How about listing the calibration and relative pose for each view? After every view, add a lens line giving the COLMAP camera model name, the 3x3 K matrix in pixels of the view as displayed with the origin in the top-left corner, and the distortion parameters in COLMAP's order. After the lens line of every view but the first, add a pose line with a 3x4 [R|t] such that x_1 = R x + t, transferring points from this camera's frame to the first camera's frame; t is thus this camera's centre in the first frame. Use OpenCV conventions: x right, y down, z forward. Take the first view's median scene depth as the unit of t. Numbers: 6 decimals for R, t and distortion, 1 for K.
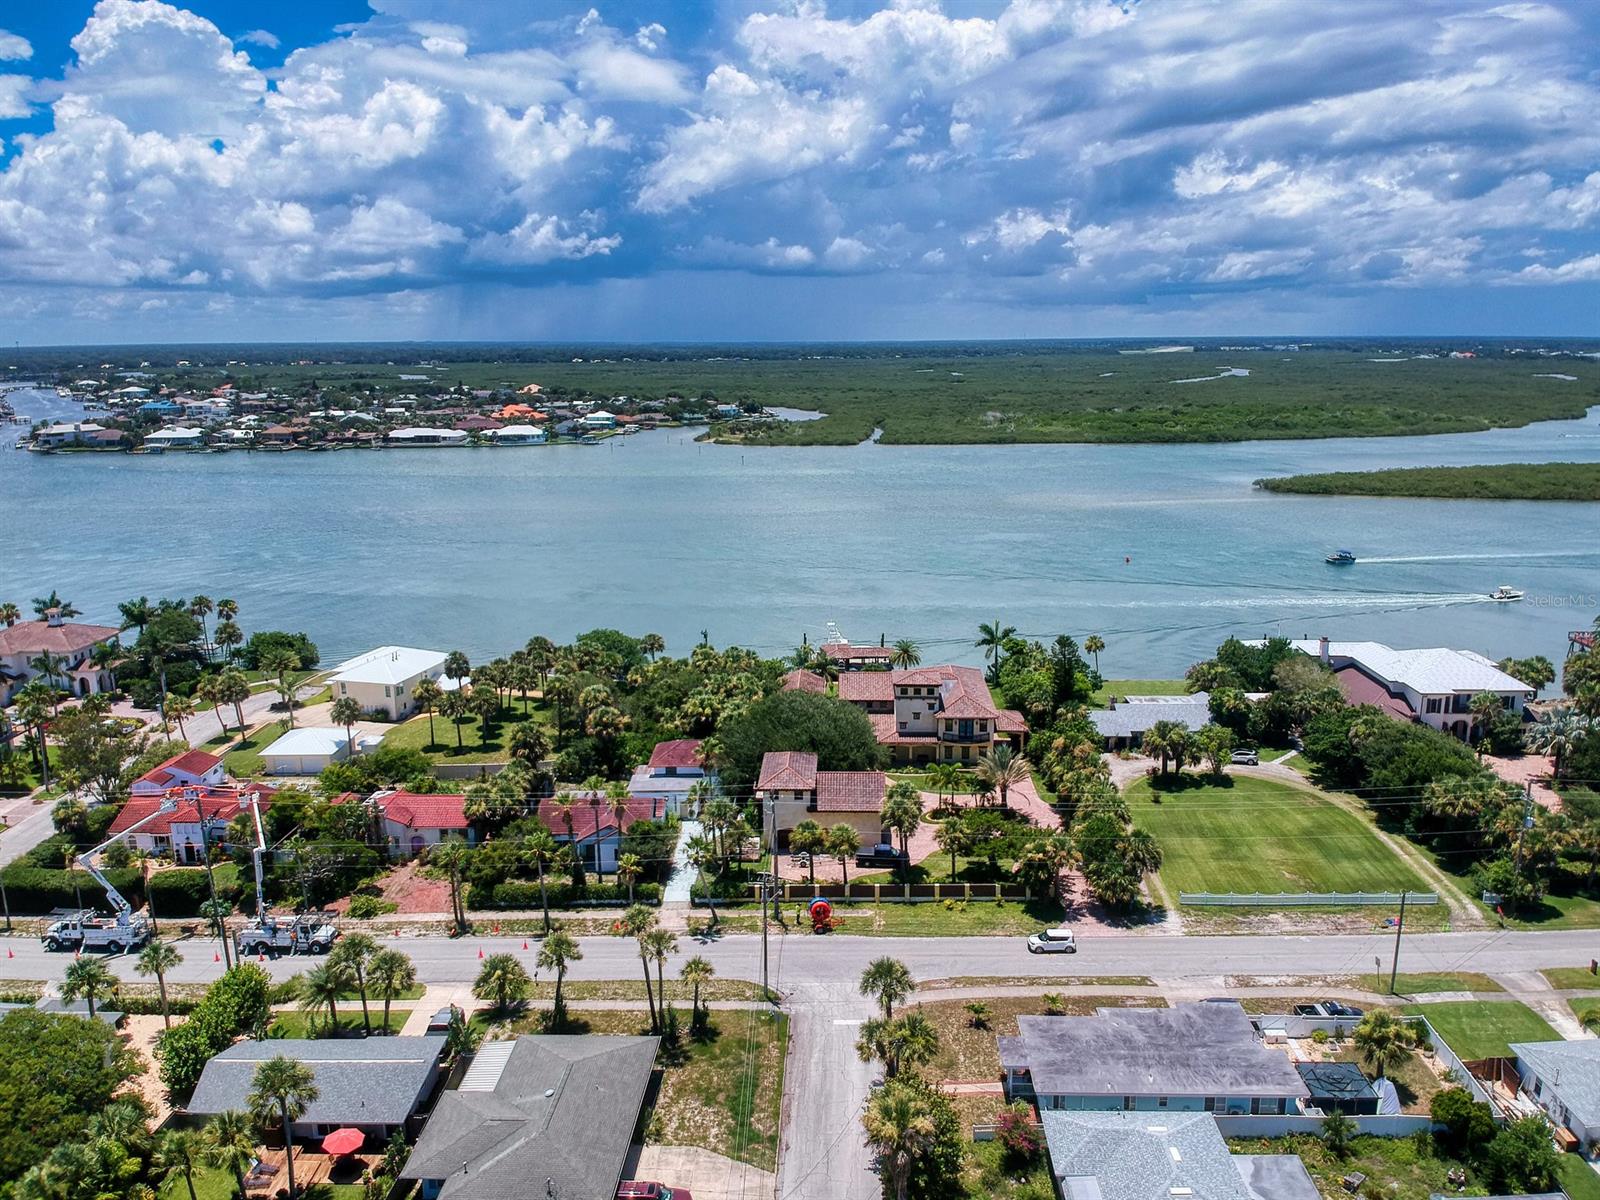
lens RADIAL K [[1198.4, 0, 801.9], [0, 1198.4, 599.8], [0, 0, 1]] dist [-0.035791, -0.002055]
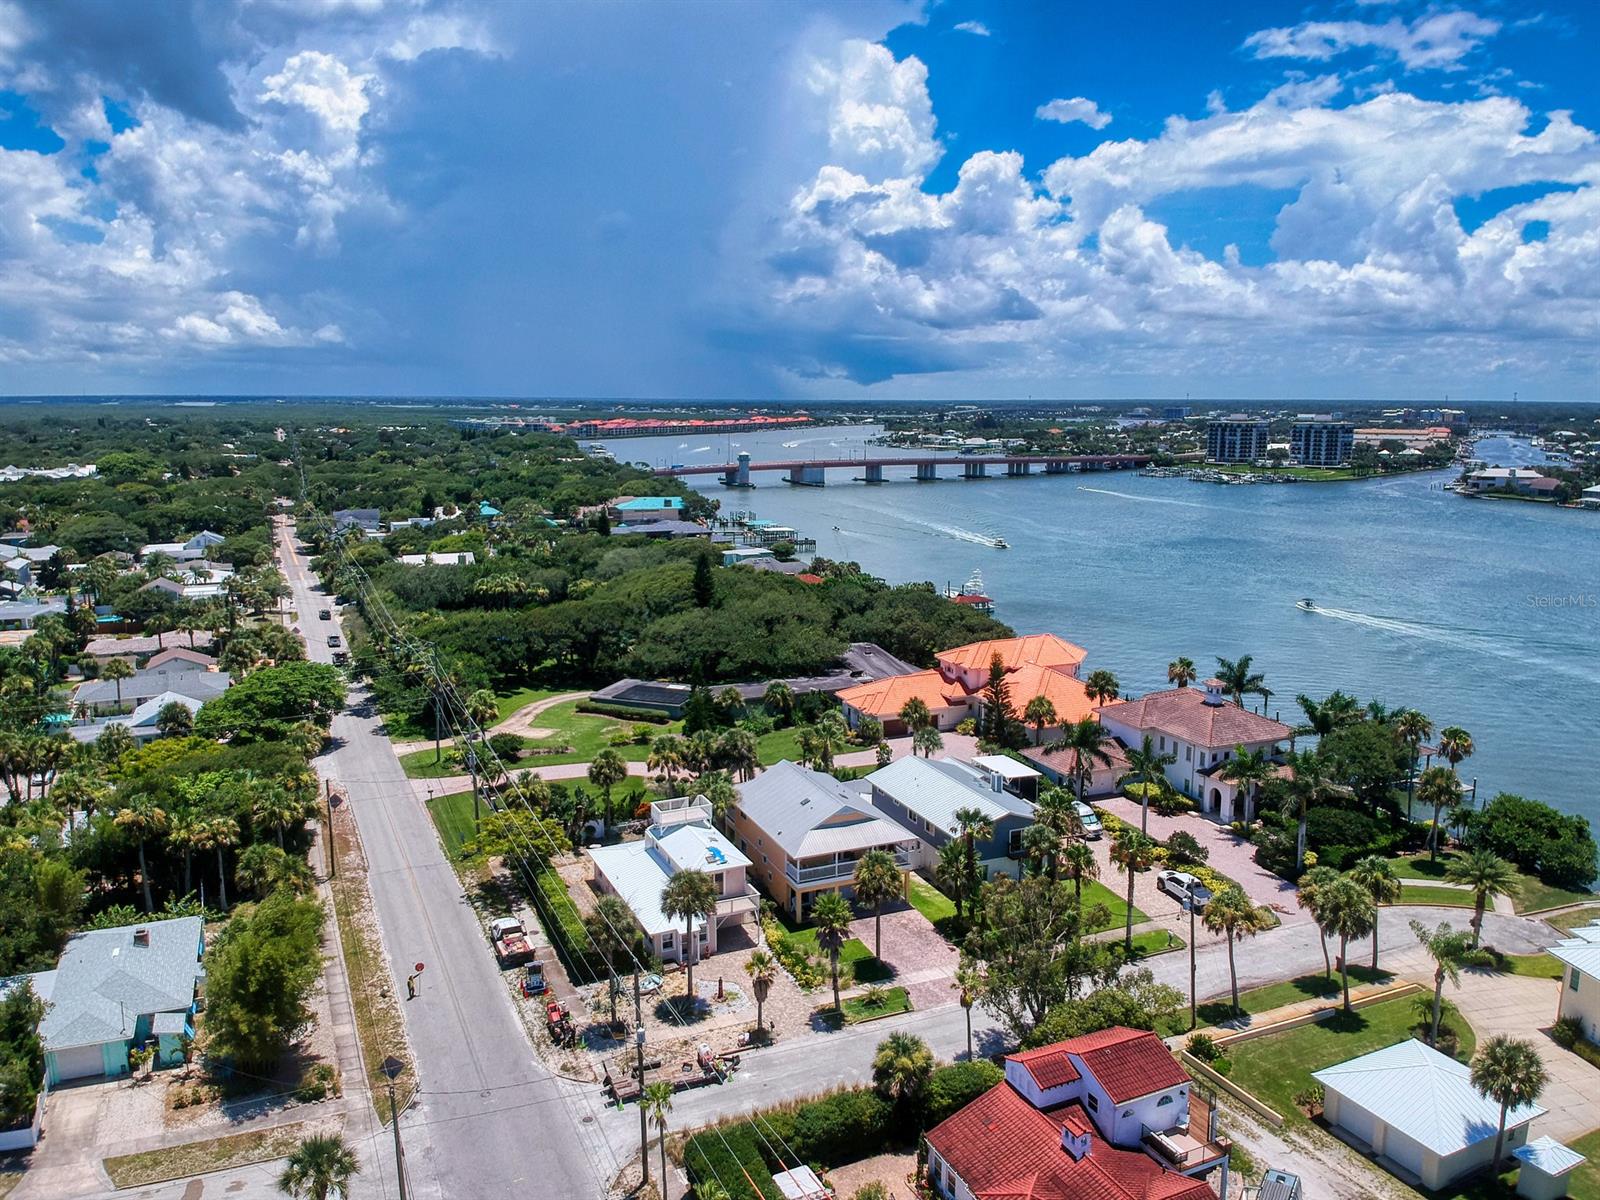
lens RADIAL K [[1198.4, 0, 800.9], [0, 1198.4, 600.7], [0, 0, 1]] dist [-0.035791, -0.002055]
pose [[0.434158, 0.161304, -0.886277, -0.052977], [-0.201272, 0.976336, 0.079098, -0.019978], [0.878064, 0.144042, 0.456351, 0.200924]]
